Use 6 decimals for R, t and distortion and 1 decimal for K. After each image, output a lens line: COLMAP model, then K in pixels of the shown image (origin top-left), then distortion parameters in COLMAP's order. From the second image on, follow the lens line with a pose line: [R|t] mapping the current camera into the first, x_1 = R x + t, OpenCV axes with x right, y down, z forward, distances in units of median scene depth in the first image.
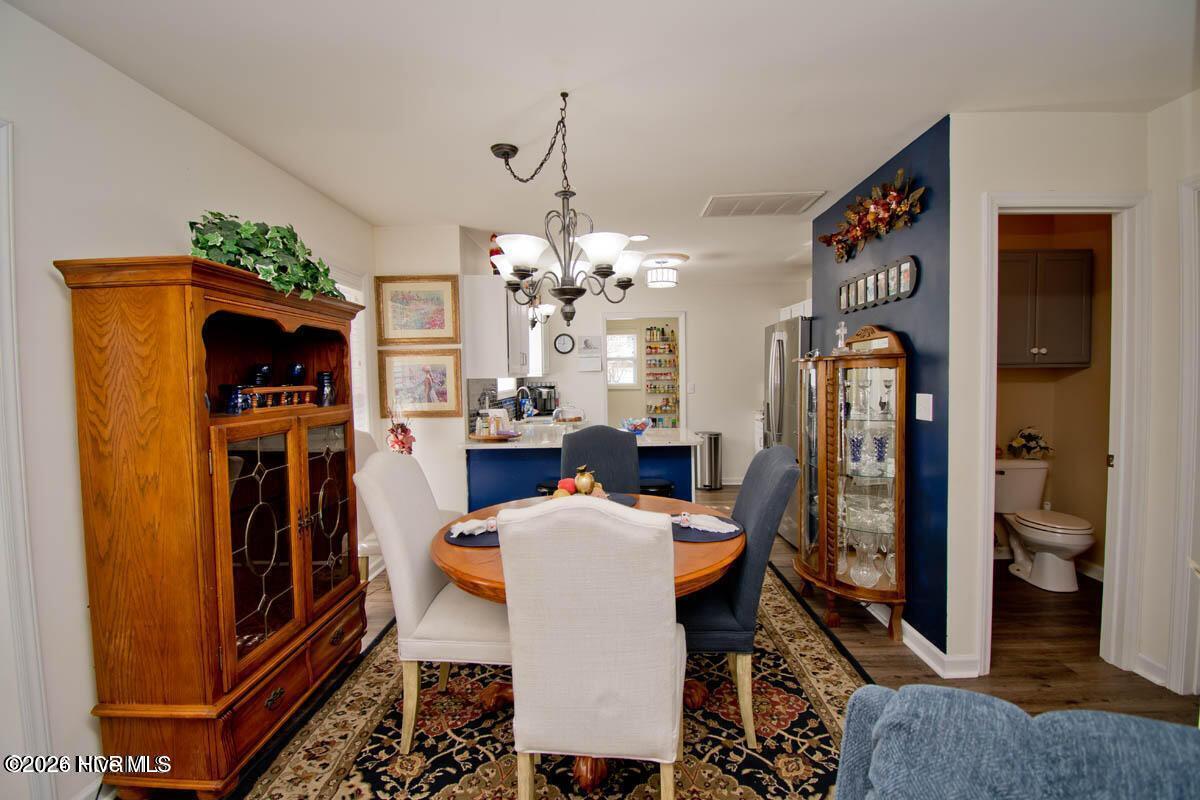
lens RADIAL K [[530.6, 0, 612.0], [0, 530.6, 396.7], [0, 0, 1]] dist [0.014335, -0.020678]
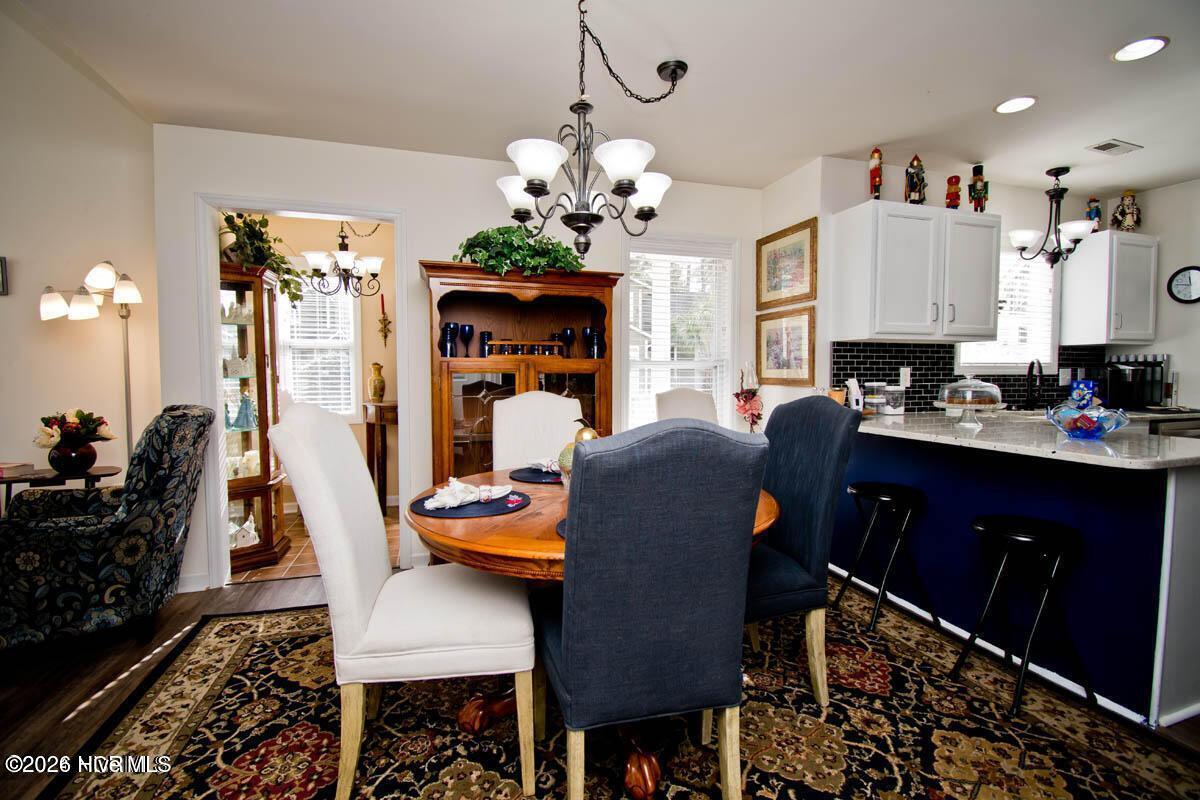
lens RADIAL K [[530.6, 0, 603.7], [0, 530.6, 400.5], [0, 0, 1]] dist [0.014335, -0.020678]
pose [[0.298355, 0.067849, -0.952040, 0.681953], [-0.044000, 0.997387, 0.057292, 0.042230], [0.953440, 0.024796, 0.300561, 0.674655]]
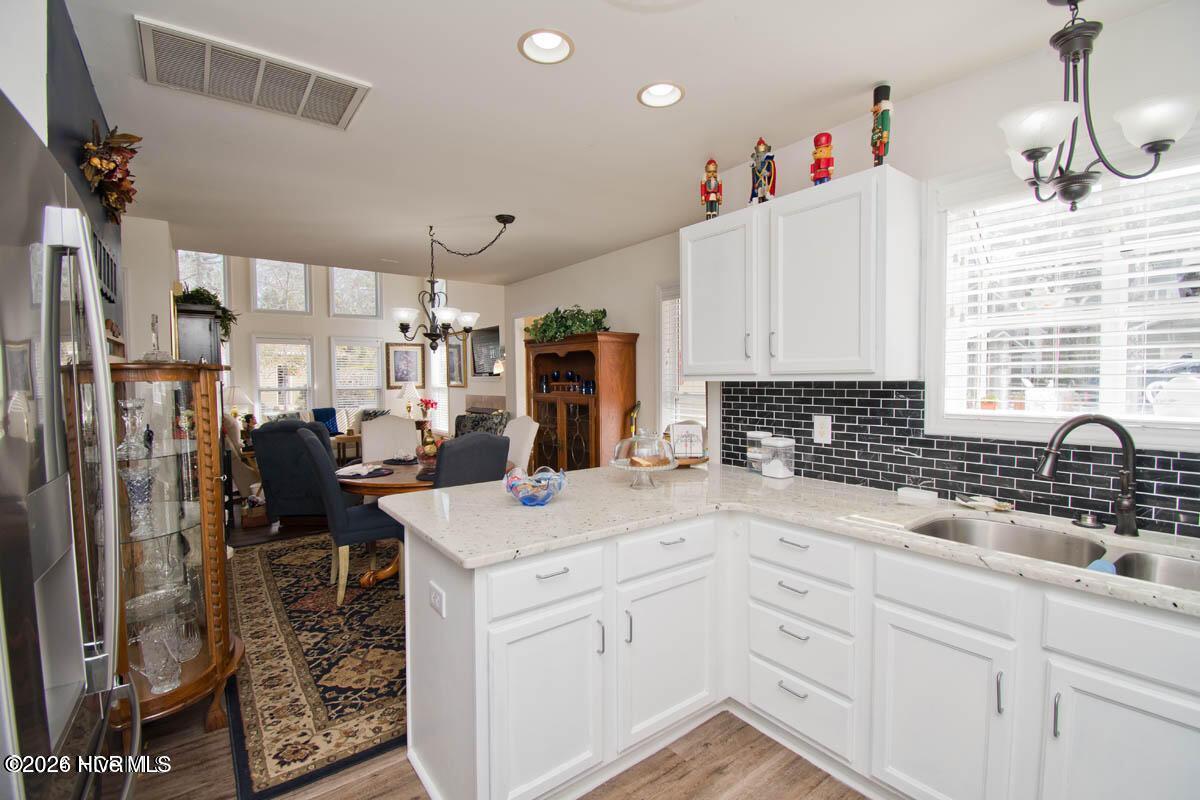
lens RADIAL K [[530.6, 0, 596.2], [0, 530.6, 398.3], [0, 0, 1]] dist [0.014335, -0.020678]
pose [[-0.800238, 0.046414, -0.597884, 0.490428], [-0.003023, 0.996675, 0.081419, -0.112510], [0.599675, 0.066962, -0.797437, 2.413870]]
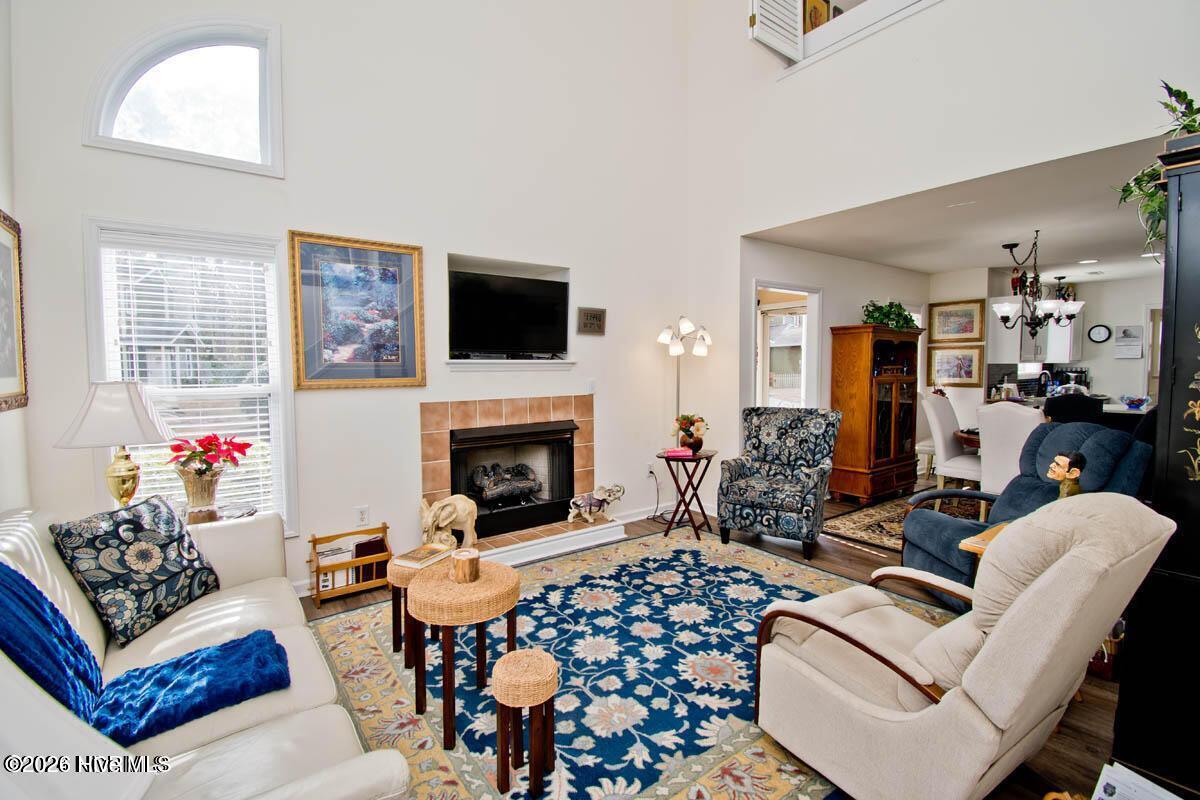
lens RADIAL K [[530.6, 0, 594.2], [0, 530.6, 401.0], [0, 0, 1]] dist [0.014335, -0.020678]
pose [[0.584576, 0.064748, -0.808751, 0.536037], [-0.034921, 0.997895, 0.054650, 0.050738], [0.810587, -0.003705, 0.585607, -1.425937]]
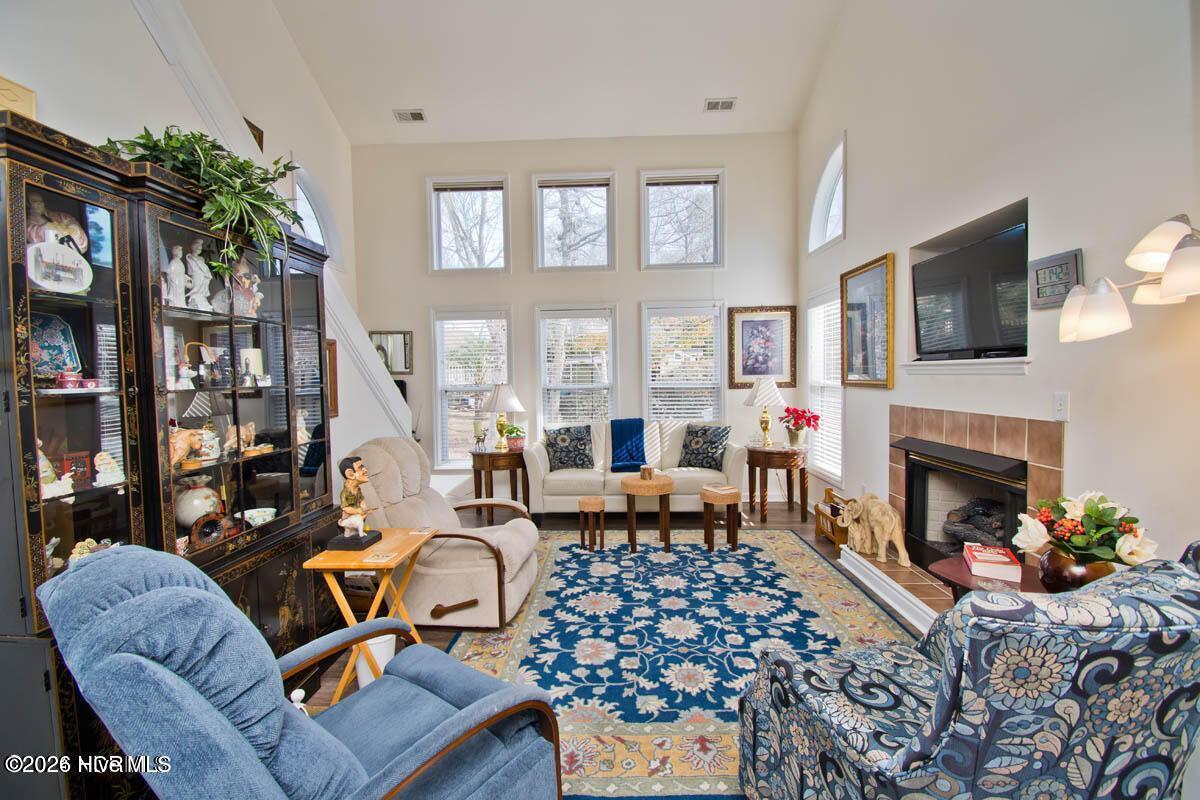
lens RADIAL K [[530.6, 0, 602.3], [0, 530.6, 391.8], [0, 0, 1]] dist [0.014335, -0.020678]
pose [[-0.998984, 0.032974, 0.030722, -0.165620], [0.035130, 0.996748, 0.072515, -0.020943], [-0.028231, 0.073520, -0.996894, 0.586965]]
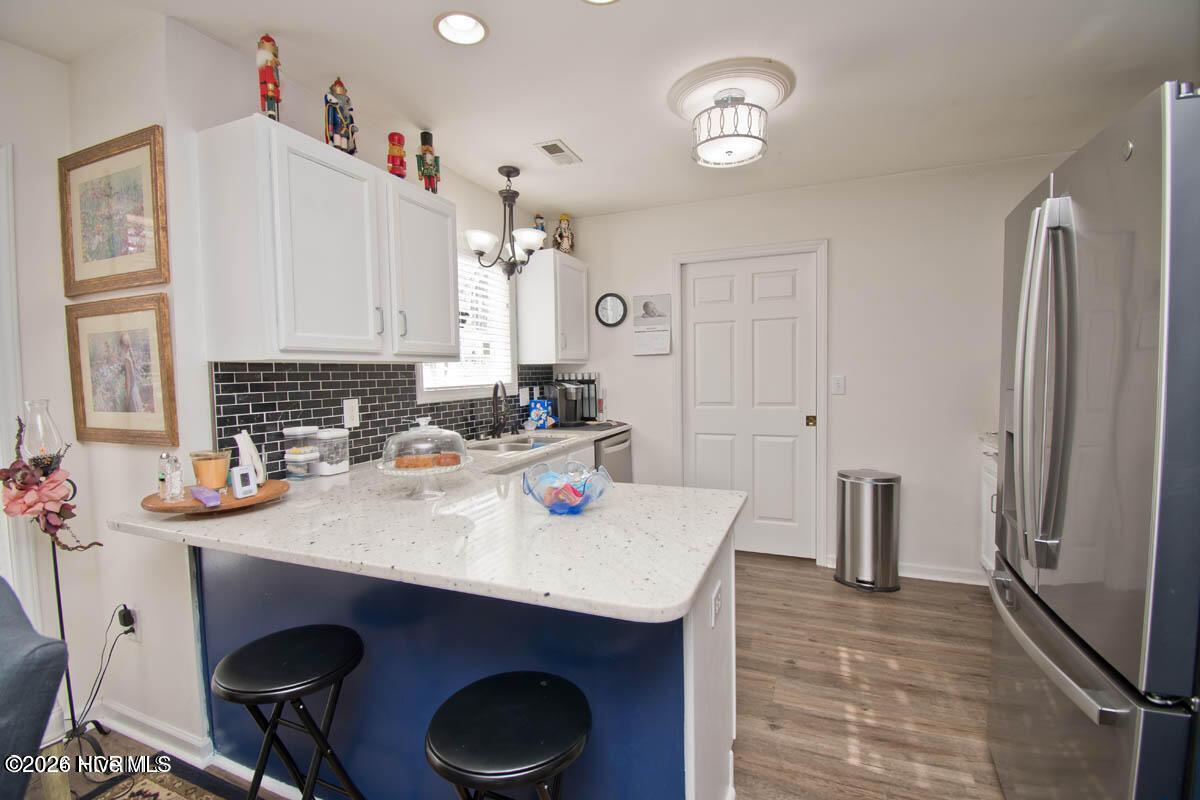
lens RADIAL K [[530.6, 0, 592.0], [0, 530.6, 400.6], [0, 0, 1]] dist [0.014335, -0.020678]
pose [[0.920876, 0.020928, -0.389293, 0.344779], [-0.014092, 0.999692, 0.020407, -0.023401], [0.389600, -0.013307, 0.920888, 1.148804]]
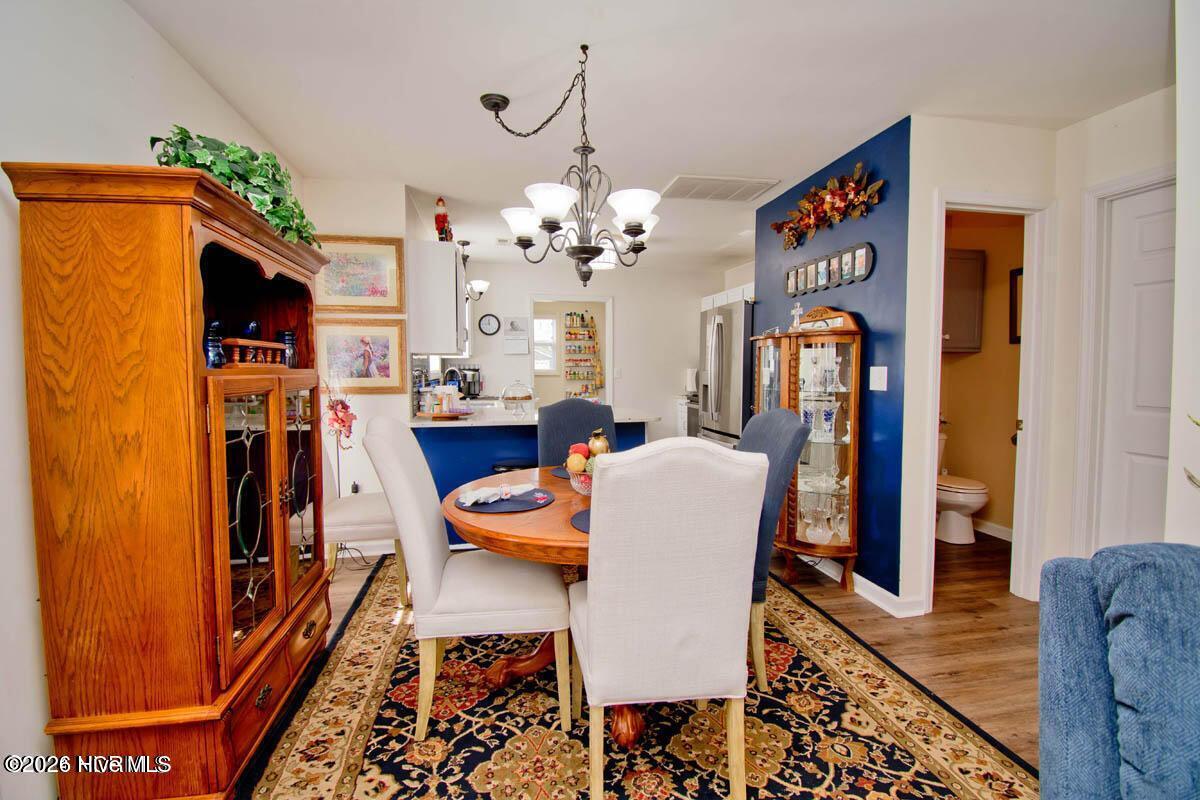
lens RADIAL K [[530.6, 0, 610.4], [0, 530.6, 396.9], [0, 0, 1]] dist [0.014335, -0.020678]
pose [[0.977867, 0.002285, 0.209215, -0.207252], [-0.004638, 0.999931, 0.010755, 0.051186], [-0.209176, -0.011488, 0.977810, 0.027738]]
